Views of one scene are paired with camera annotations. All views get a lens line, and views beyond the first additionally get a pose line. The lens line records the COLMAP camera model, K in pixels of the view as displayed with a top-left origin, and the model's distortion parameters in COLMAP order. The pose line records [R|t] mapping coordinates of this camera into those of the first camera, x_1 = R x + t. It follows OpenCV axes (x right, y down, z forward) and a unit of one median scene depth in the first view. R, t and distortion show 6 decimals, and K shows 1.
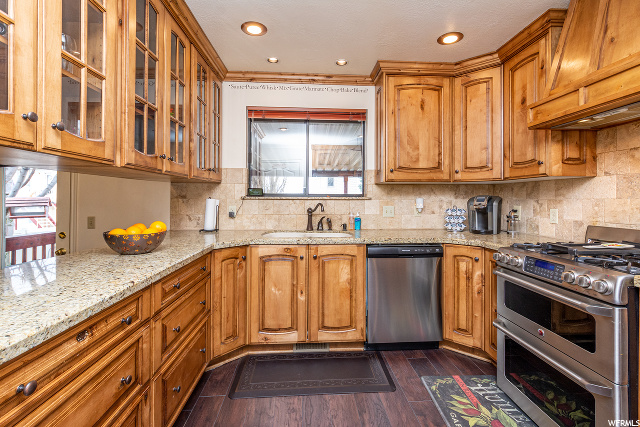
lens RADIAL K [[291.6, 0, 322.0], [0, 291.6, 197.9], [0, 0, 1]] dist [0.016848, -0.000992]
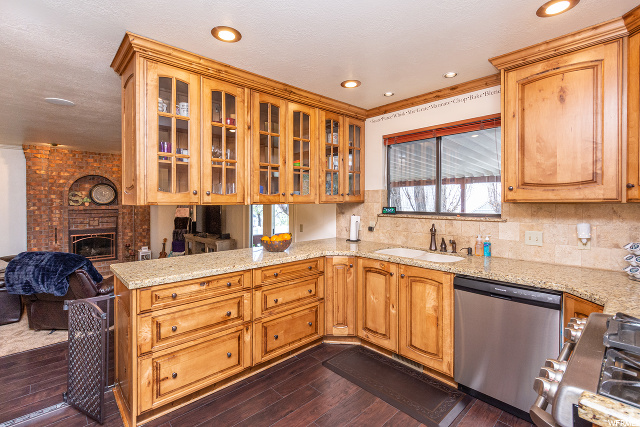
lens RADIAL K [[291.6, 0, 313.8], [0, 291.6, 201.4], [0, 0, 1]] dist [0.016848, -0.000992]
pose [[0.636689, -0.006521, -0.771093, 0.547553], [0.007825, 0.999967, -0.001996, -0.064803], [0.771081, -0.004763, 0.636719, 0.068261]]
